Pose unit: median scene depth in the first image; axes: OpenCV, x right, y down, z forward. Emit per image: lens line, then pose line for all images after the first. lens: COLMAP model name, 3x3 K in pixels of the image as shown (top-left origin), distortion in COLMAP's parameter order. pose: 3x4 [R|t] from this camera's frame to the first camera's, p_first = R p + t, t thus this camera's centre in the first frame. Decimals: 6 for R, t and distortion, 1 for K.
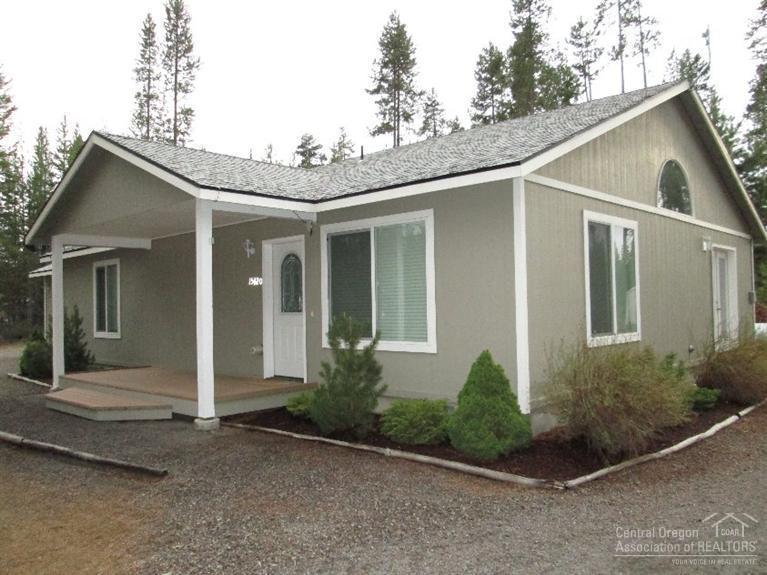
lens RADIAL K [[639.3, 0, 383.5], [0, 639.3, 287.5], [0, 0, 1]] dist [-0.003148, -0.005895]
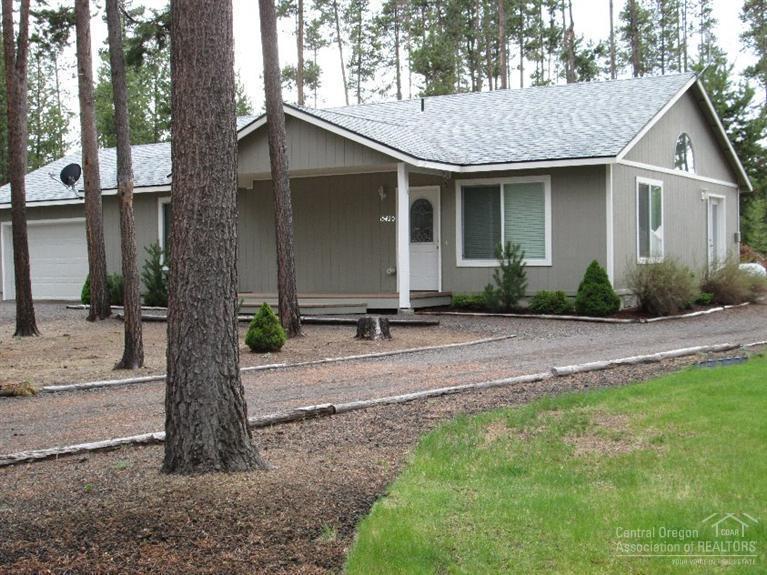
lens RADIAL K [[1192.0, 0, 383.5], [0, 1192.0, 287.5], [0, 0, 1]] dist [0.015200, 0.019642]
pose [[0.974687, 0.000128, 0.223575, -0.876195], [-0.010874, 0.998844, 0.046831, 0.019552], [-0.223310, -0.048077, 0.973561, -1.598387]]
